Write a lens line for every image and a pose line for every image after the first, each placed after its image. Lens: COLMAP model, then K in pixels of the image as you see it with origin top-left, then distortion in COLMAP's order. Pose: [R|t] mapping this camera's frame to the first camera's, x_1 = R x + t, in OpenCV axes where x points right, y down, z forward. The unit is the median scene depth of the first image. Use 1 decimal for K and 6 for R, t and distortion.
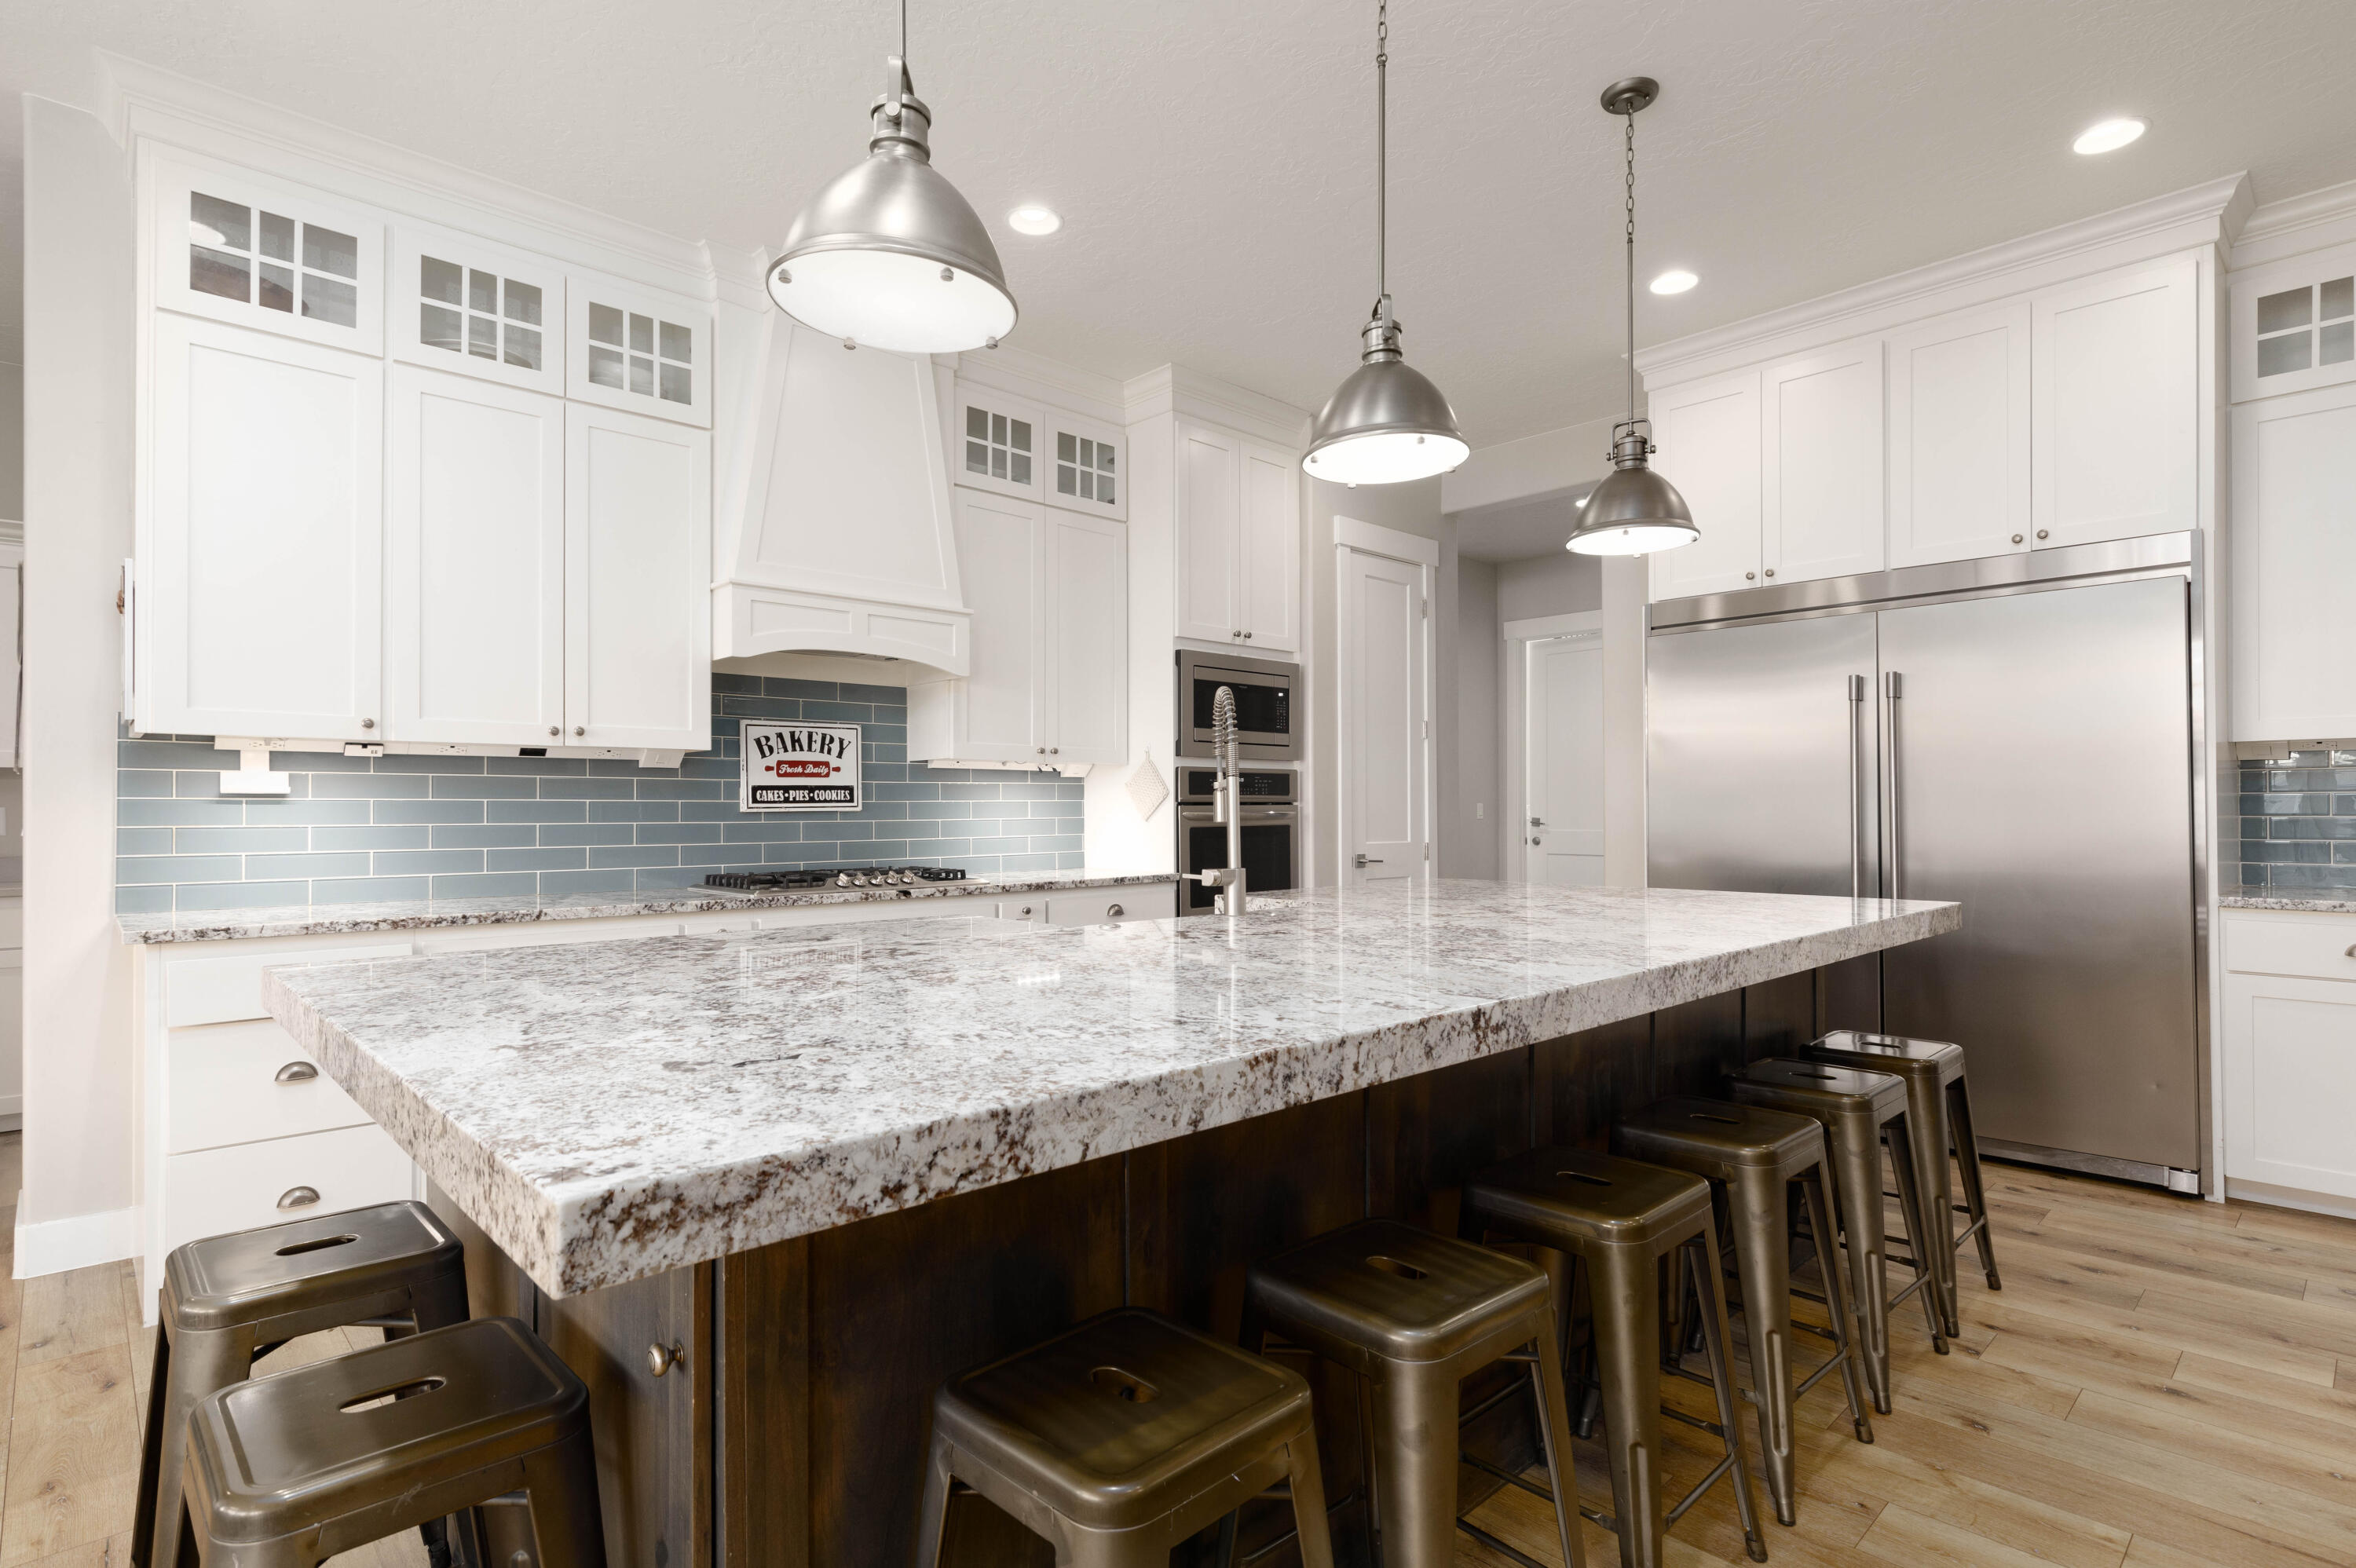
lens RADIAL K [[1185.6, 0, 1194.2], [0, 1185.6, 794.3], [0, 0, 1]] dist [-0.000296, -0.000750]
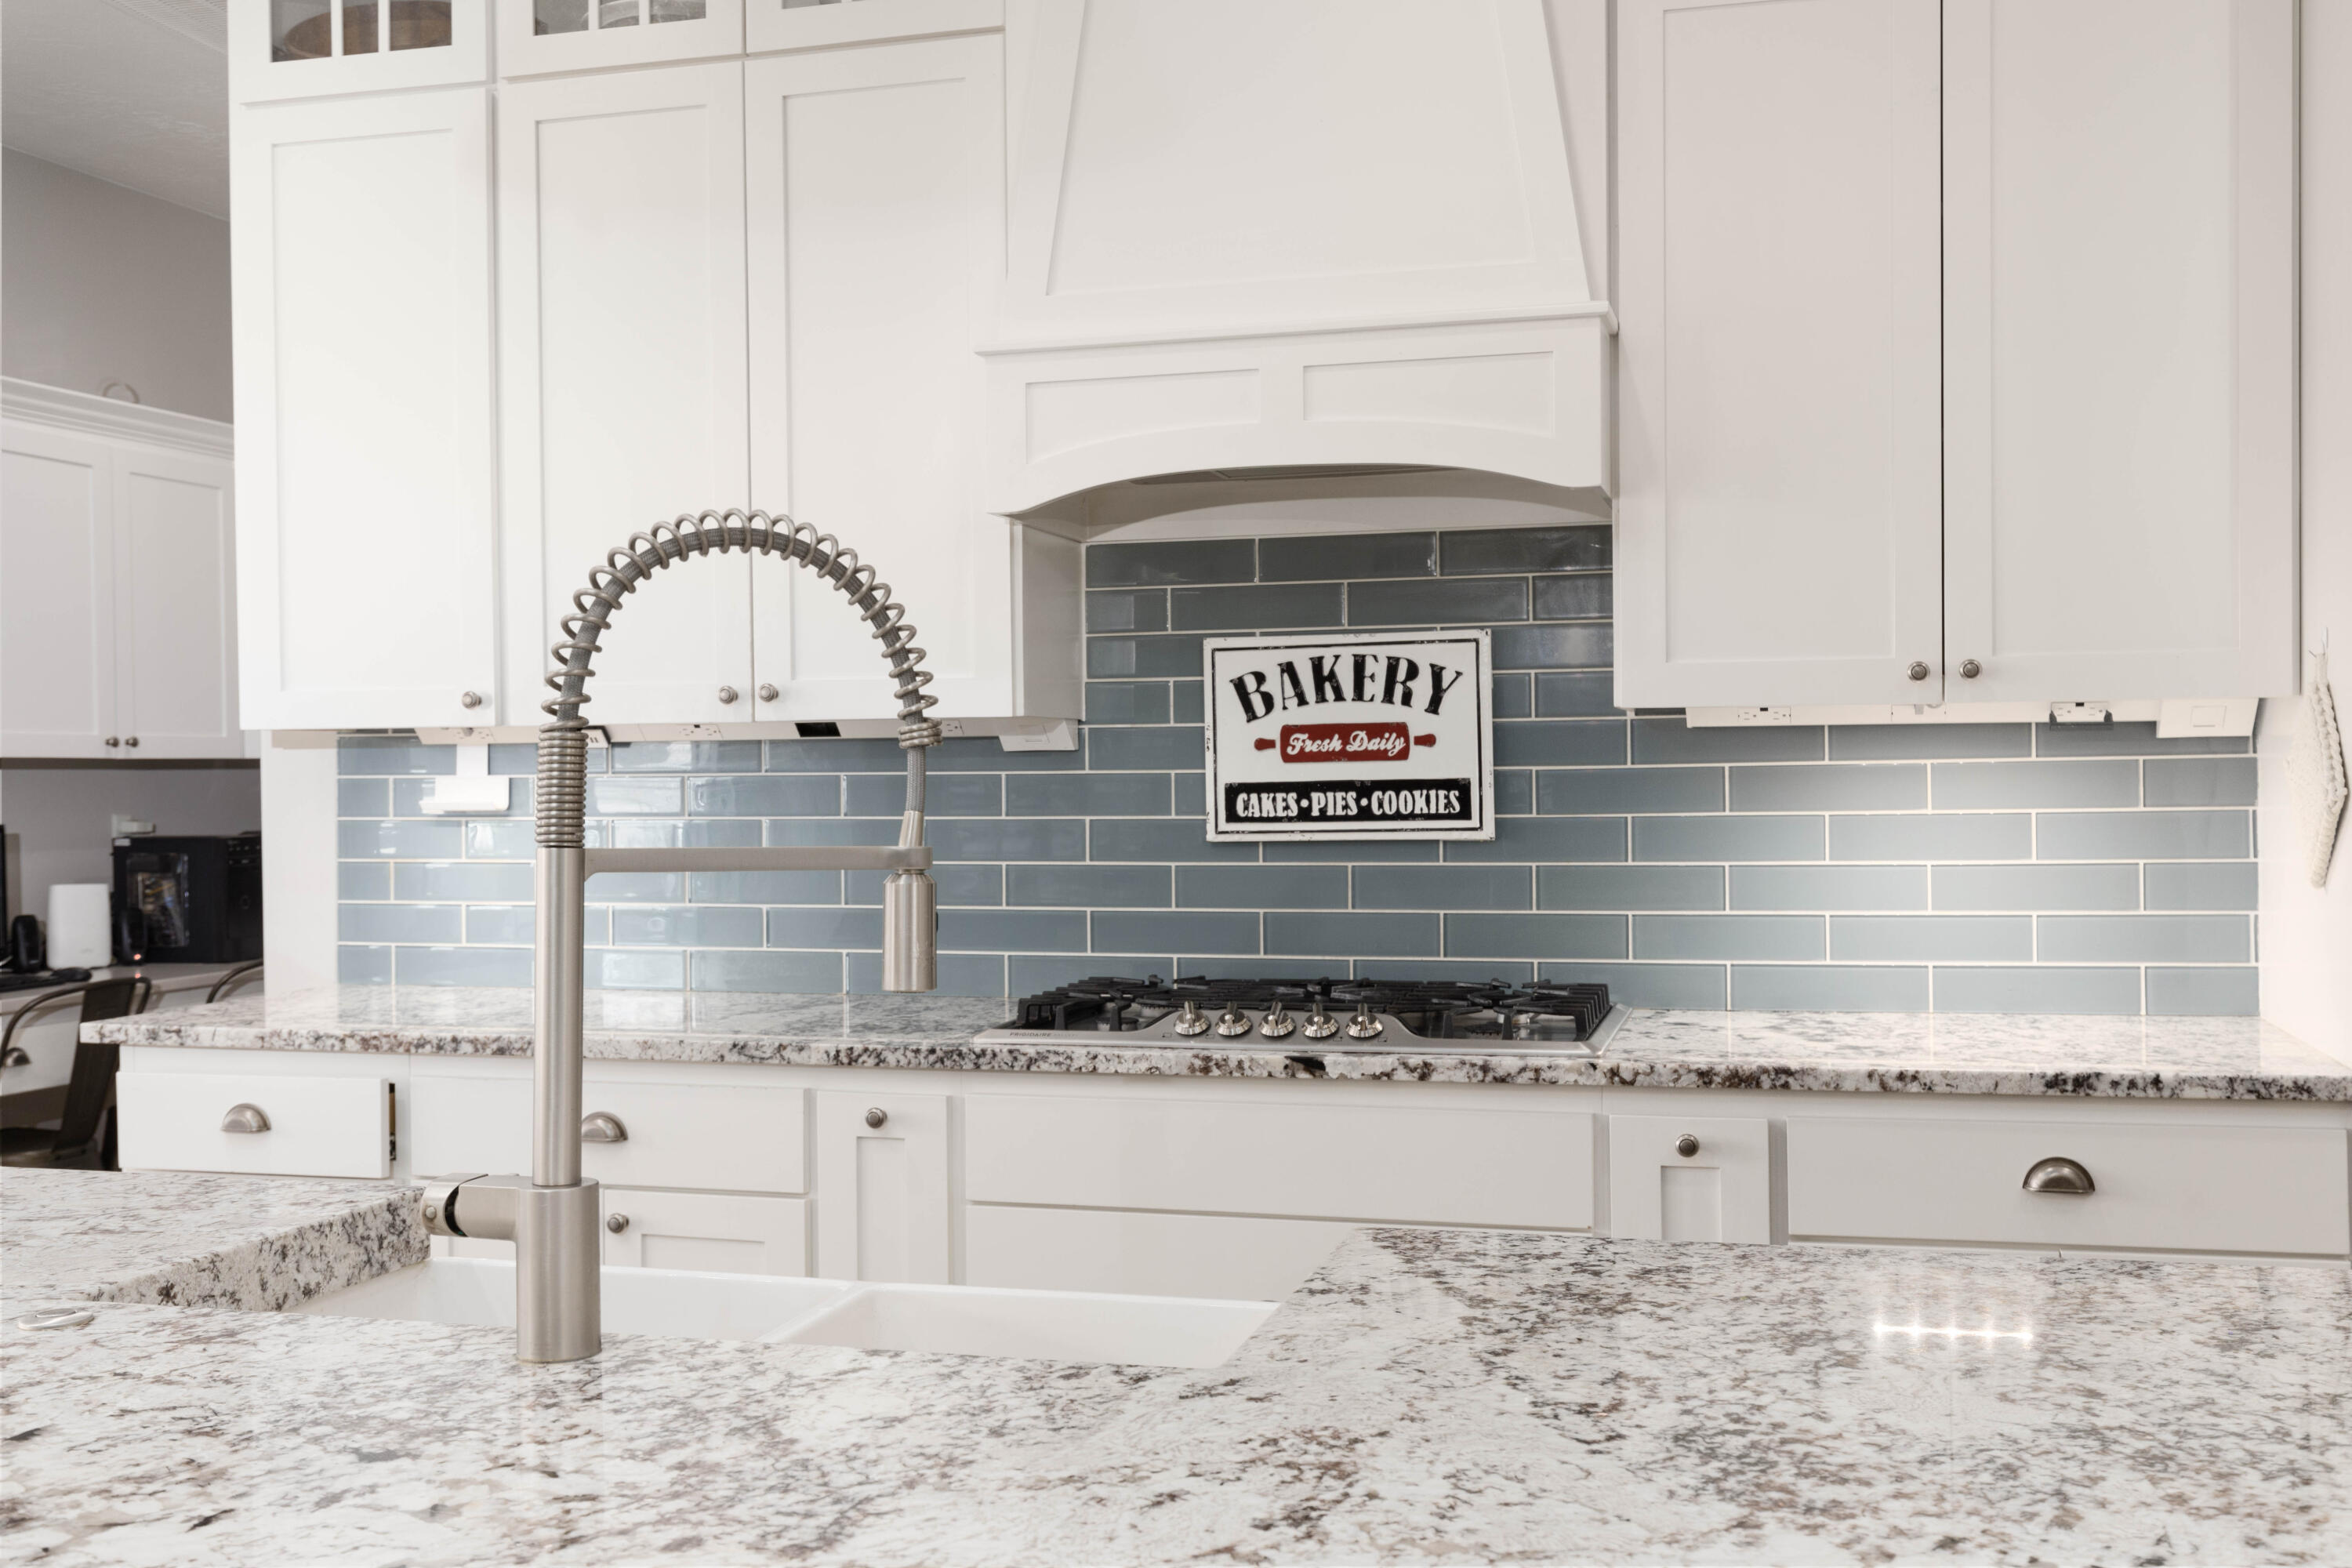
lens RADIAL K [[2239.8, 0, 1185.8], [0, 2239.8, 802.7], [0, 0, 1]] dist [-0.001414, 0.000000]
pose [[0.510200, 0.011708, -0.859976, 0.343304], [0.020420, 0.999461, 0.025721, -0.021625], [0.859813, -0.030683, 0.509686, 0.533814]]
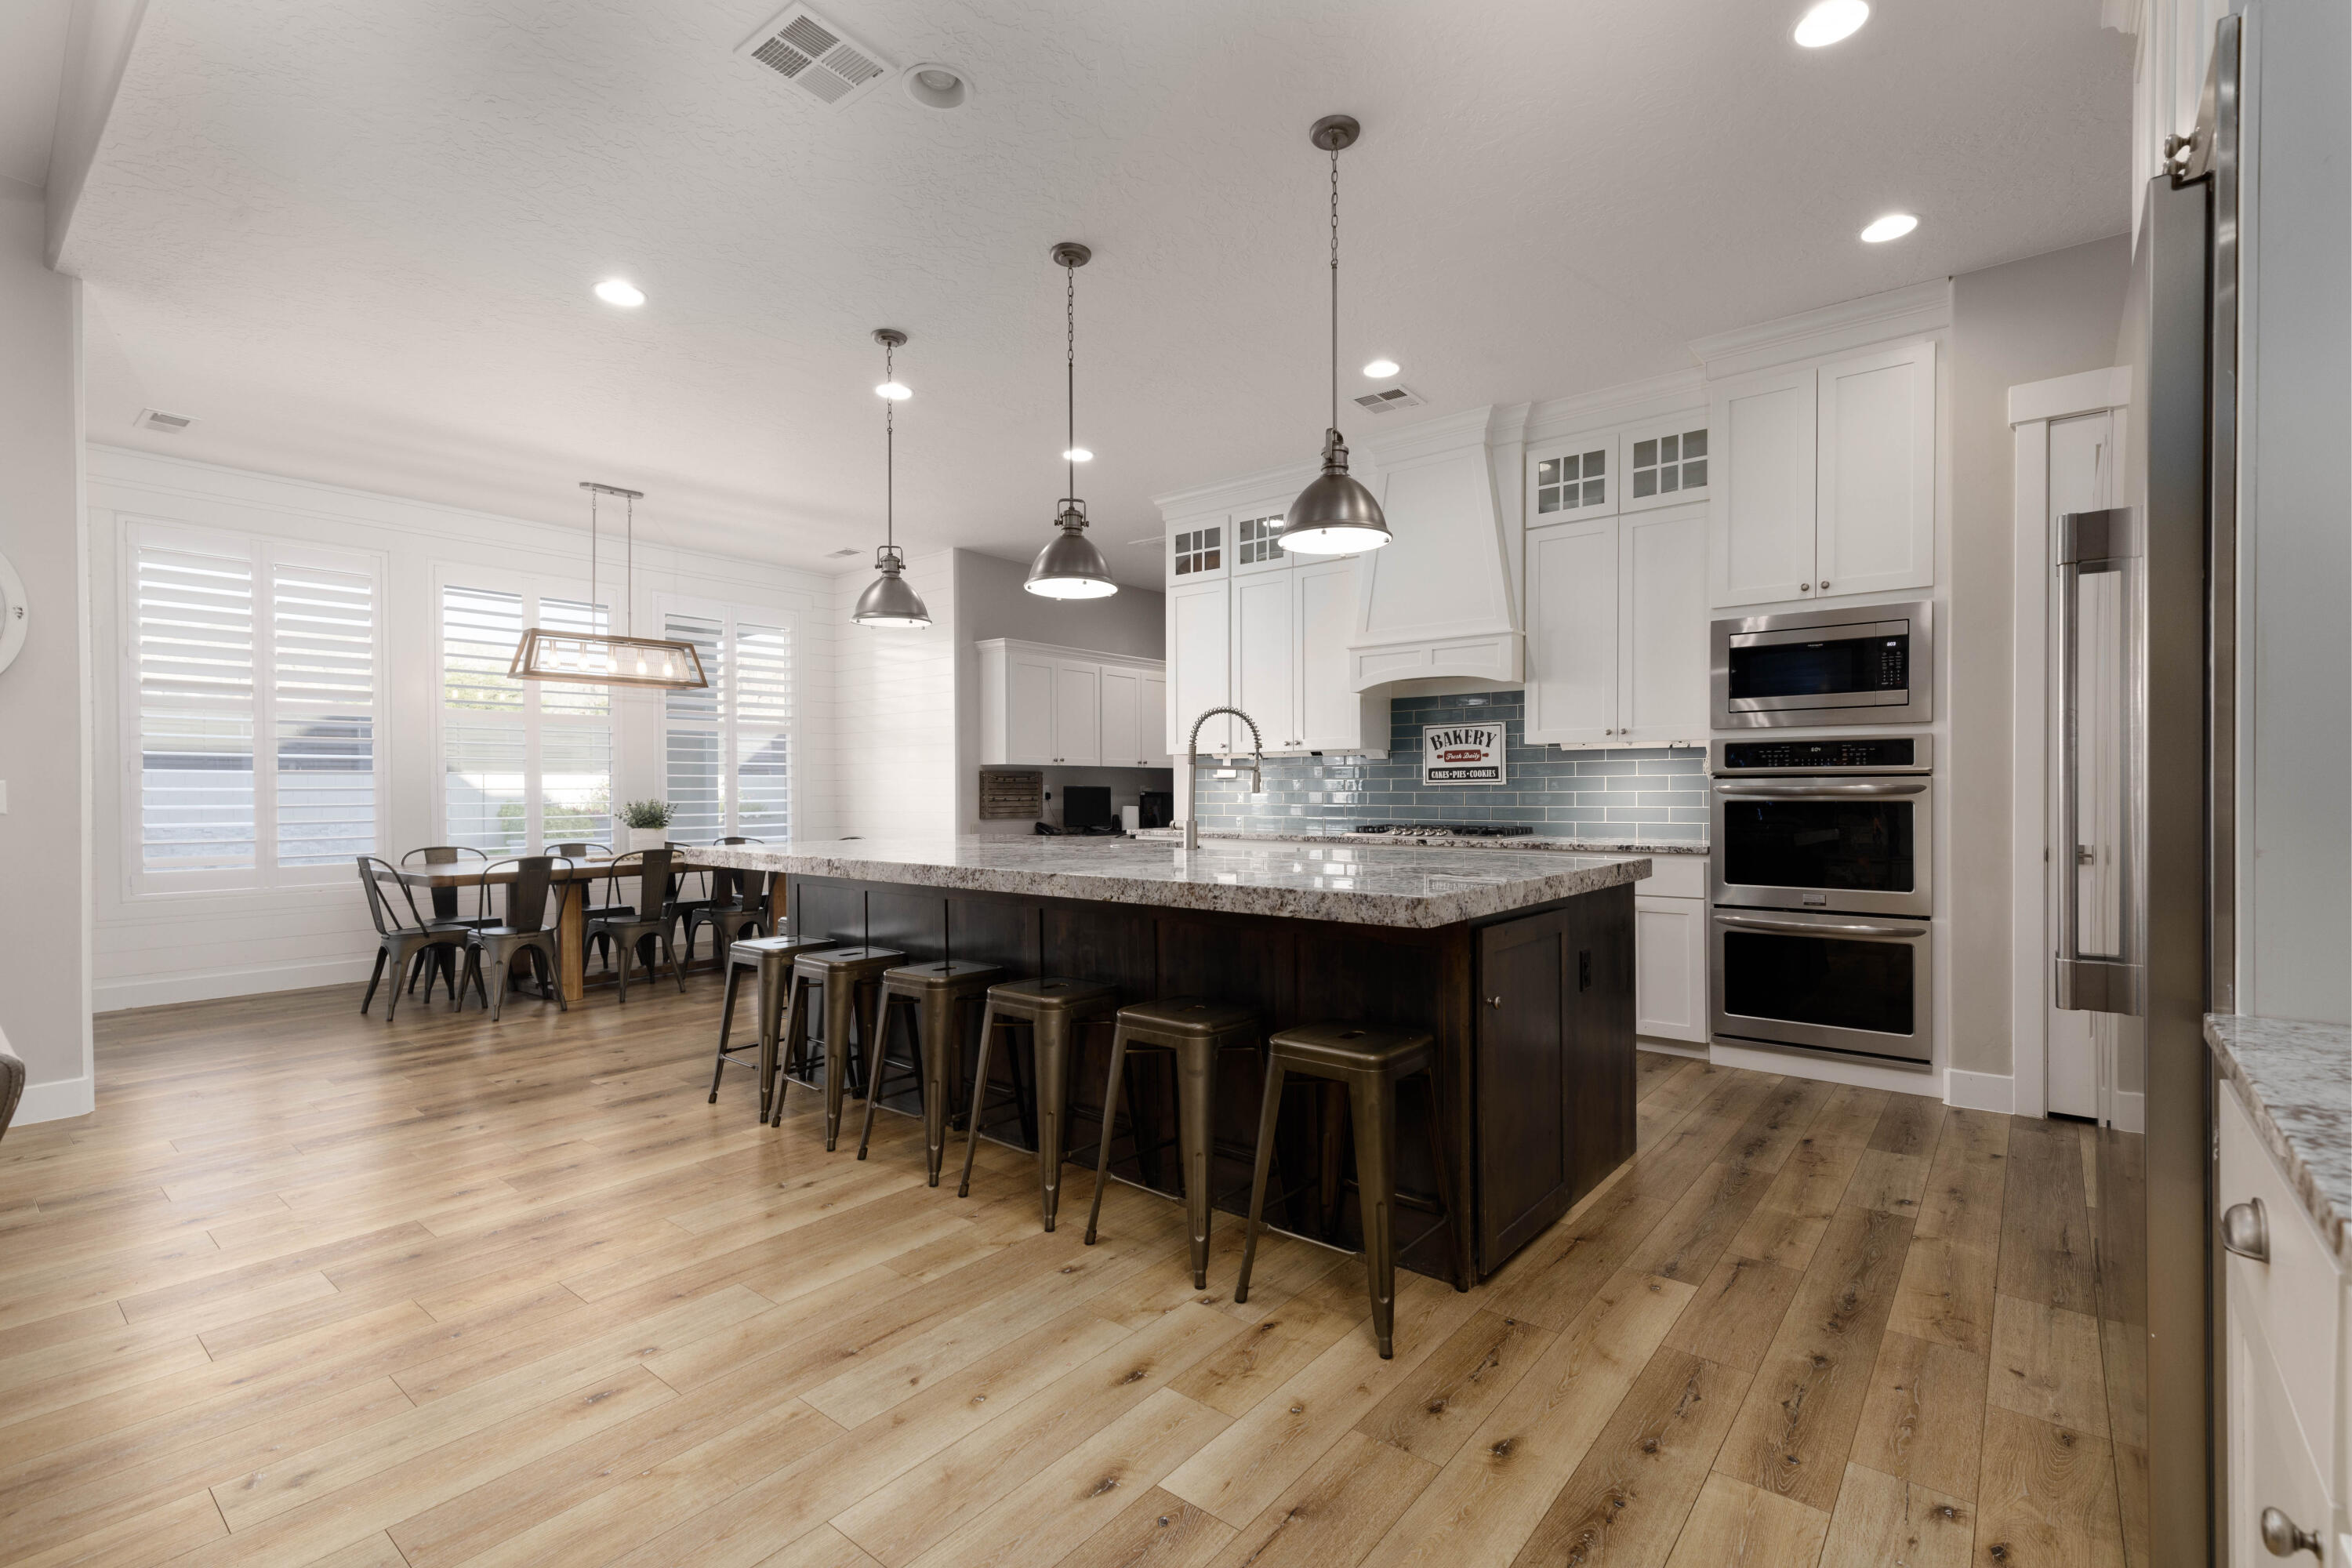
lens RADIAL K [[1048.5, 0, 1175.0], [0, 1048.5, 791.4], [0, 0, 1]] dist [0.005238, 0.000133]
pose [[0.110288, 0.005265, -0.993886, 0.909753], [0.016880, 0.999832, 0.007170, 0.006842], [0.993756, -0.017568, 0.110181, 0.507675]]
